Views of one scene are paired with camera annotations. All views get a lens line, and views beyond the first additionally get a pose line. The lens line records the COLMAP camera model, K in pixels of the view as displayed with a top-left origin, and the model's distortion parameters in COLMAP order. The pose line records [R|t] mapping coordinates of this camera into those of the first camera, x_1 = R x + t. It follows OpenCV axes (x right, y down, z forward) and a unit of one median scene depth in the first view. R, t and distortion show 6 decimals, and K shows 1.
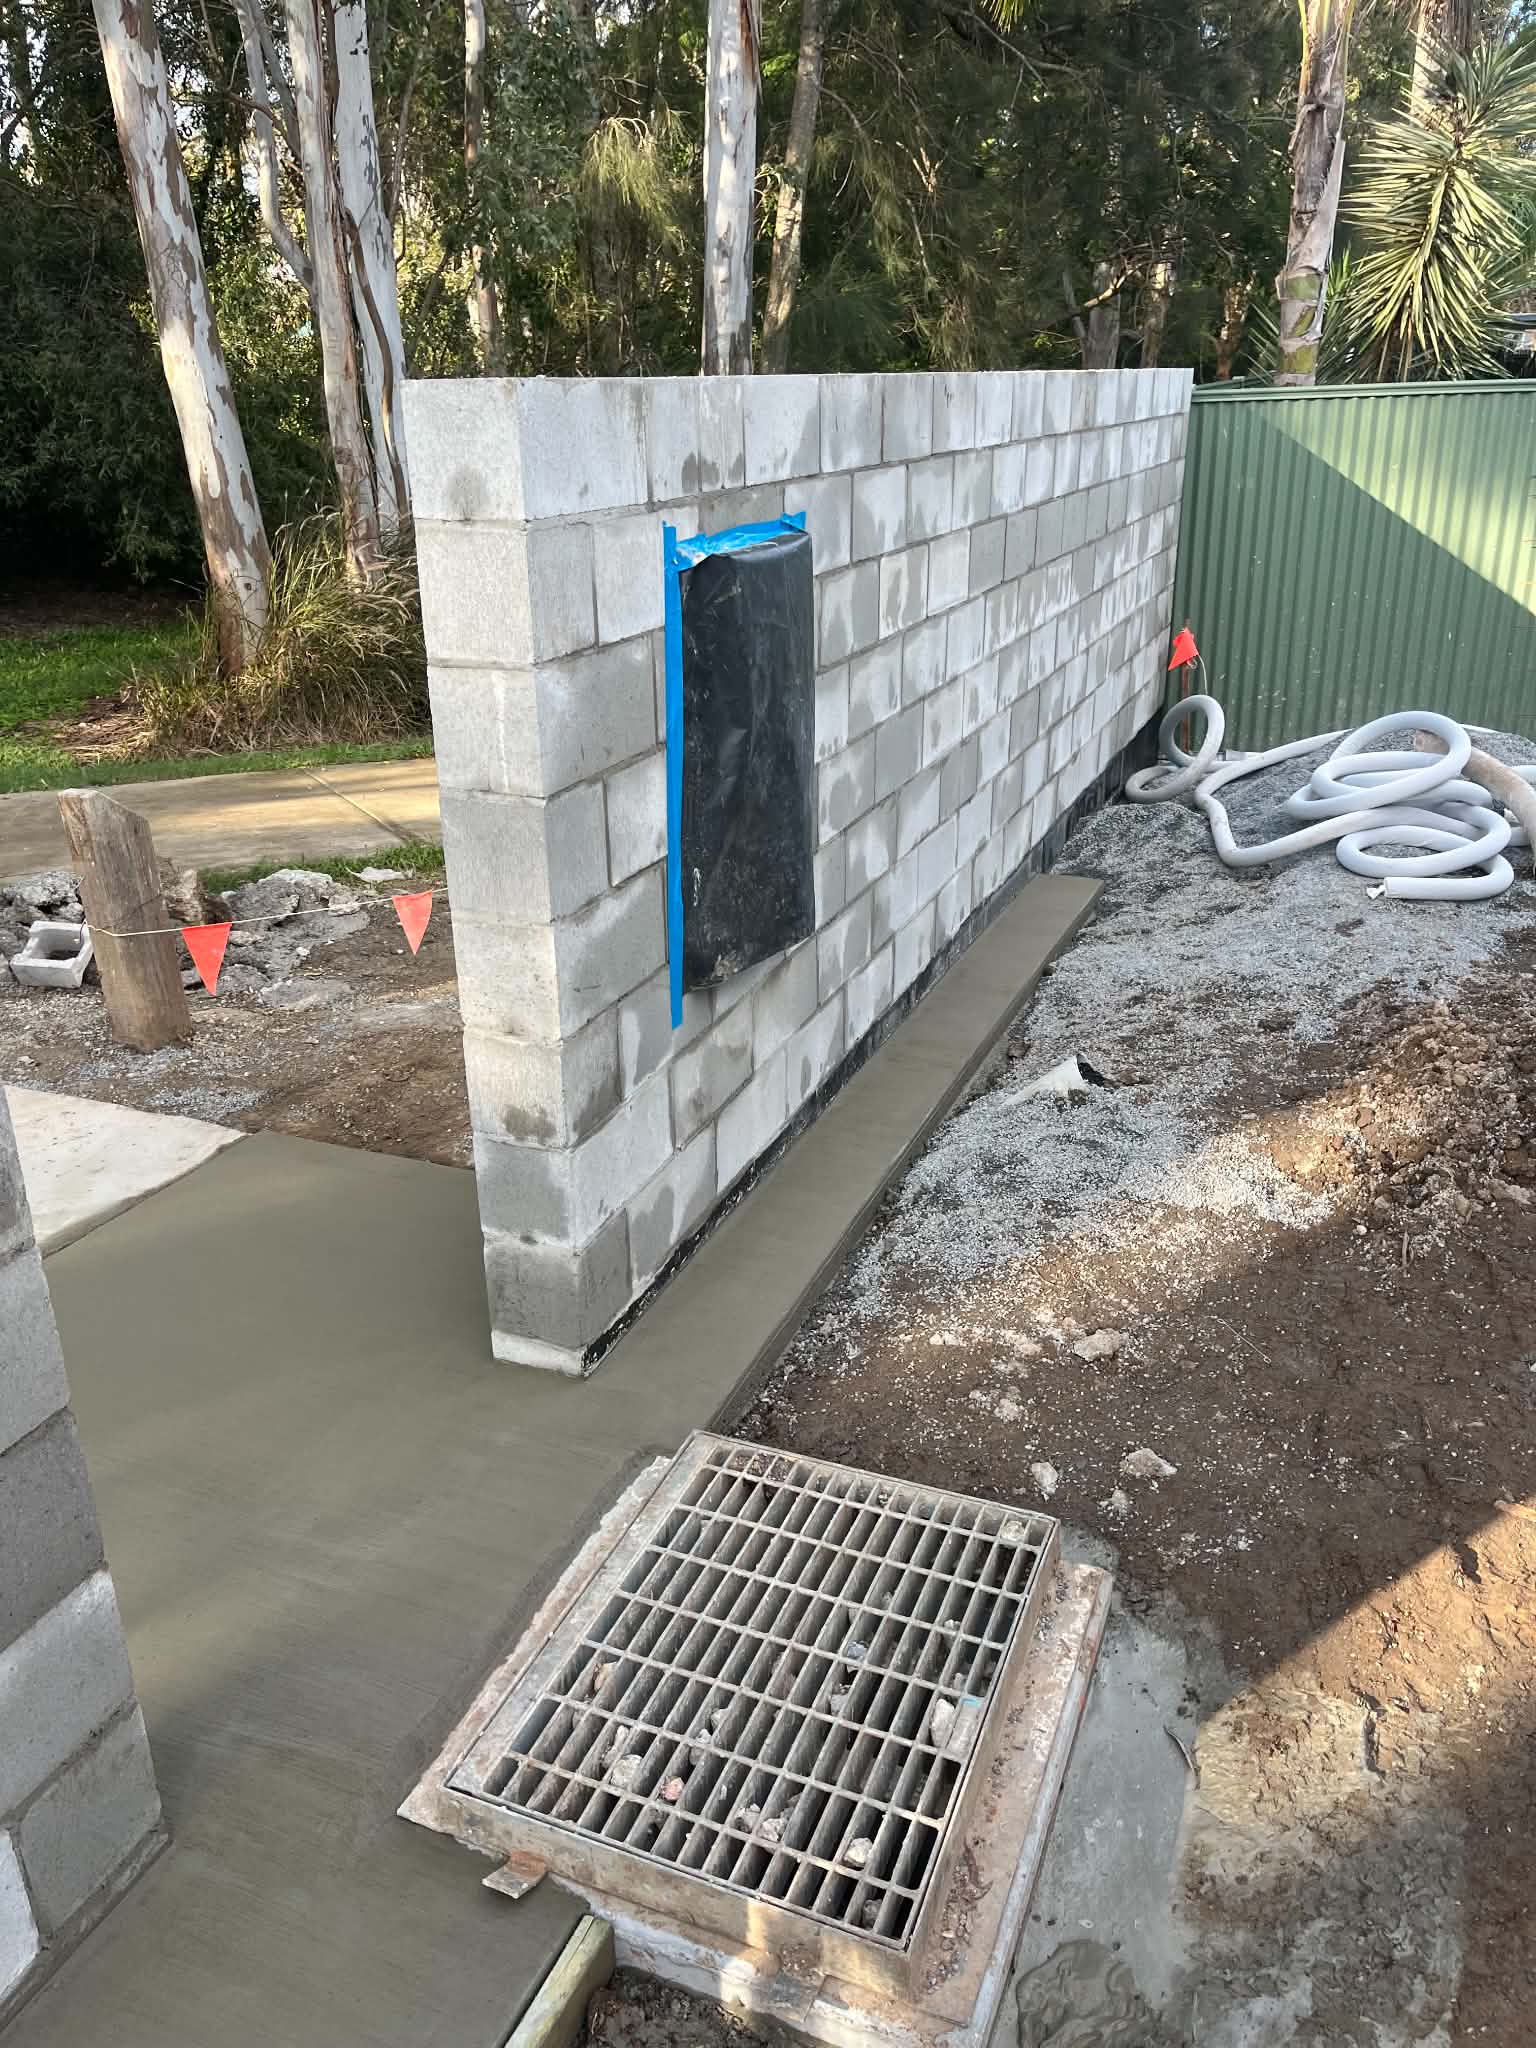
lens RADIAL K [[1559.3, 0, 755.2], [0, 1559.3, 1024.3], [0, 0, 1]] dist [0.045588, -0.020887]
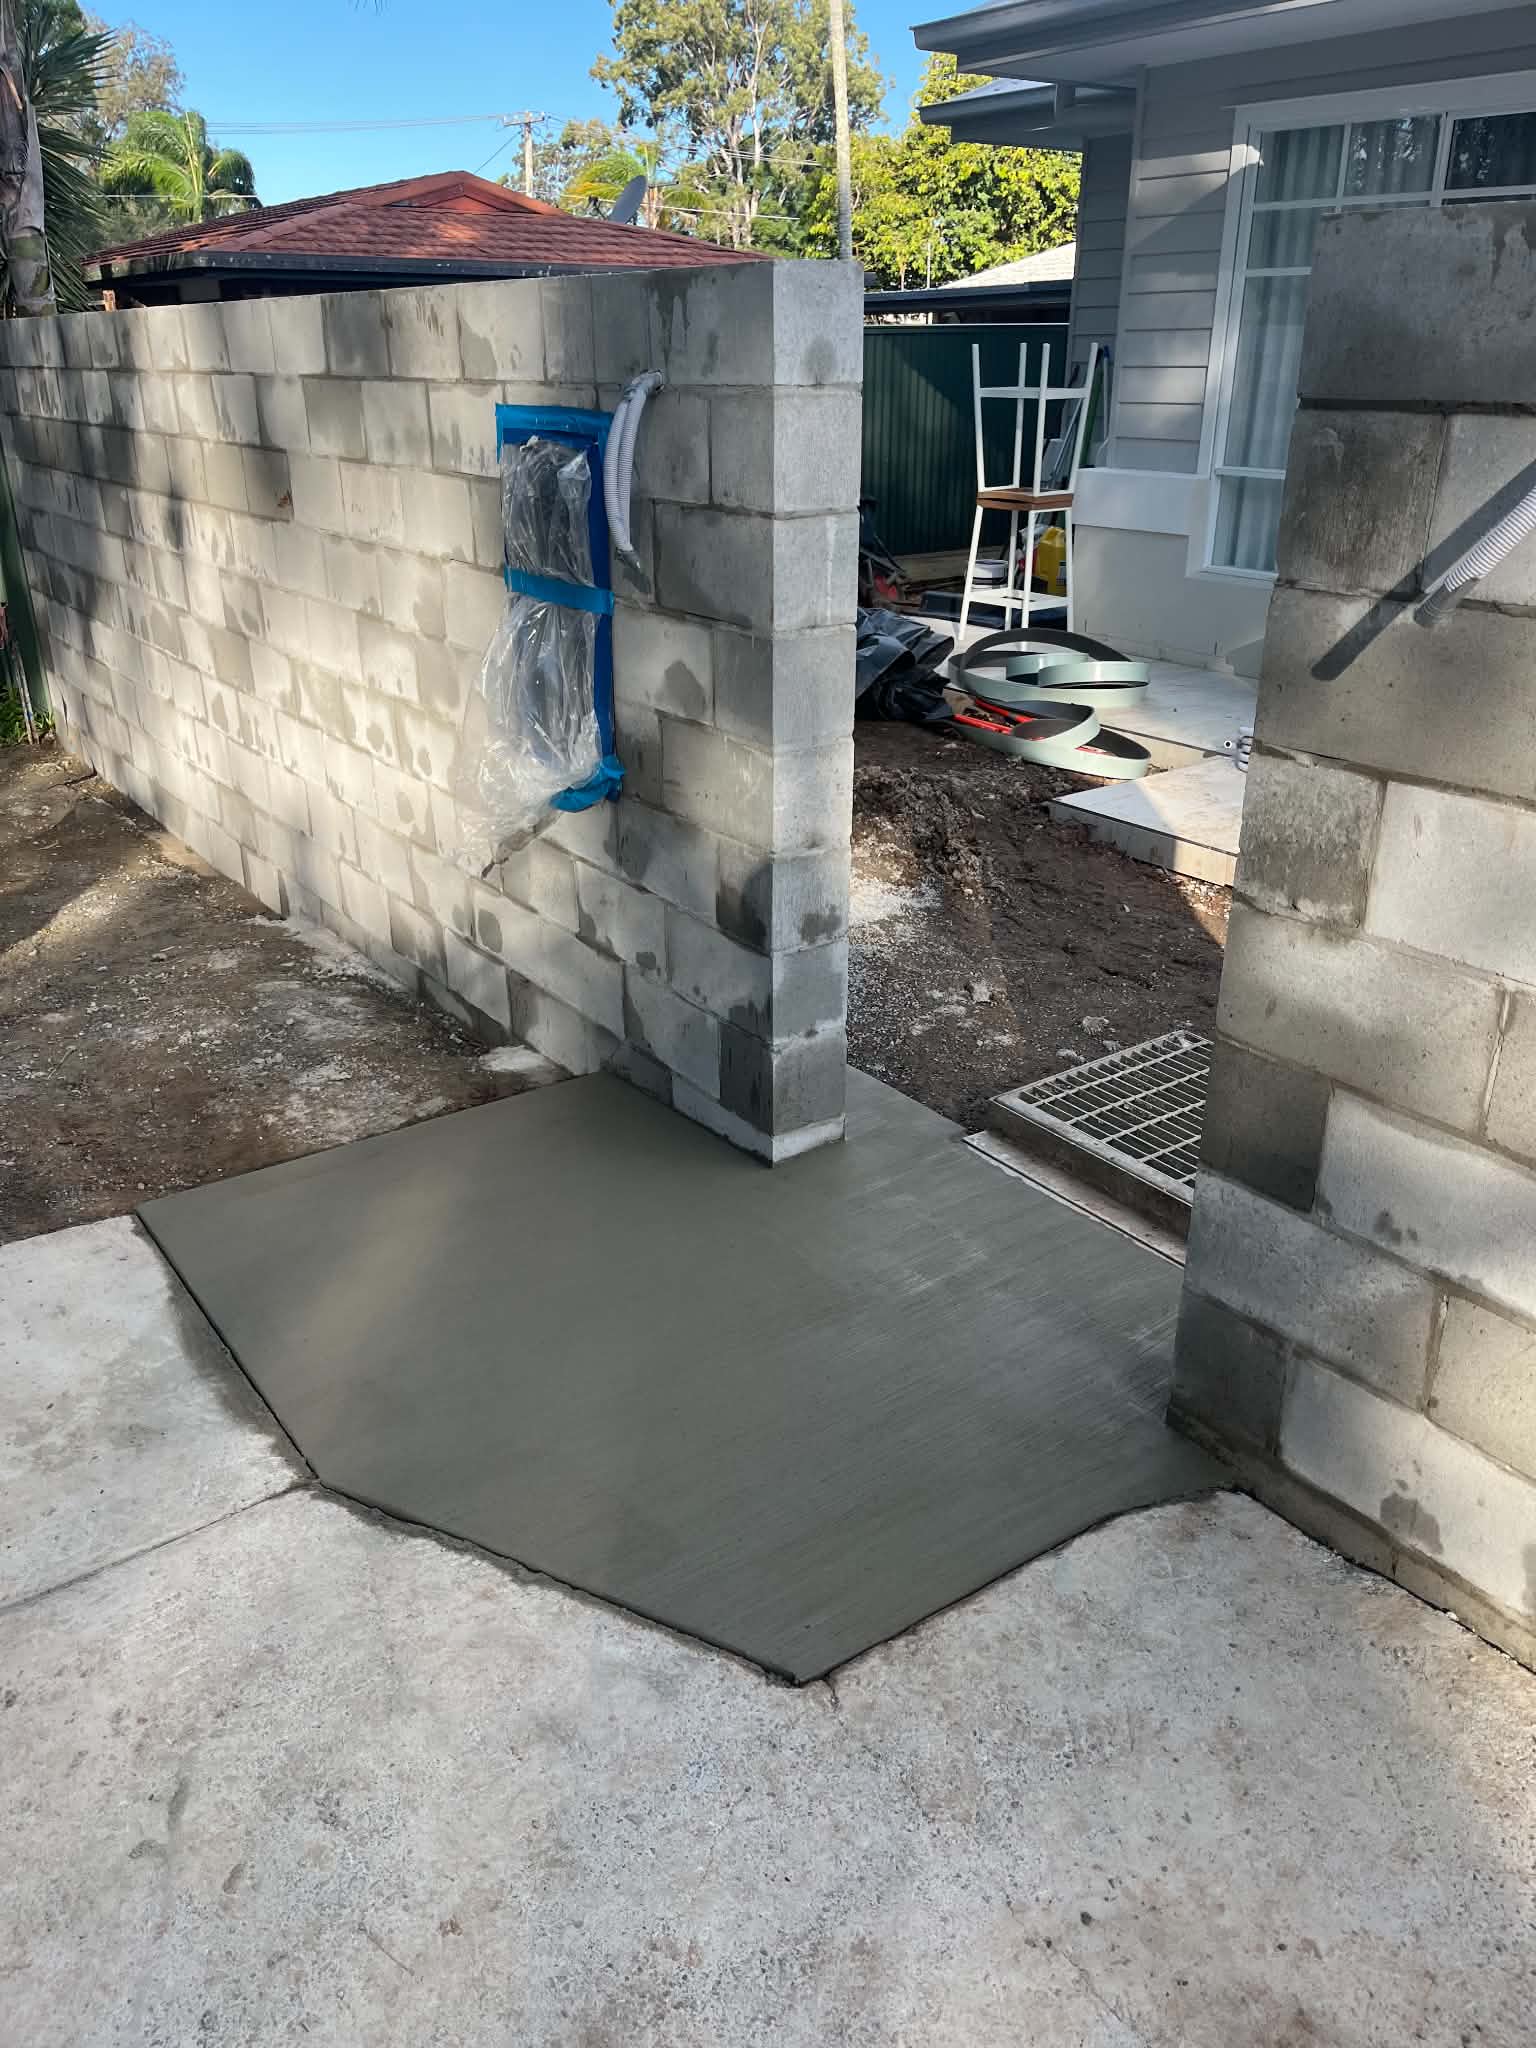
lens RADIAL K [[1559.3, 0, 751.0], [0, 1559.3, 1019.4], [0, 0, 1]] dist [0.045588, -0.020887]
pose [[0.521595, -0.316479, 0.792326, -1.058649], [0.319079, 0.933629, 0.162867, -0.071081], [-0.791282, 0.167864, 0.587958, 0.354877]]
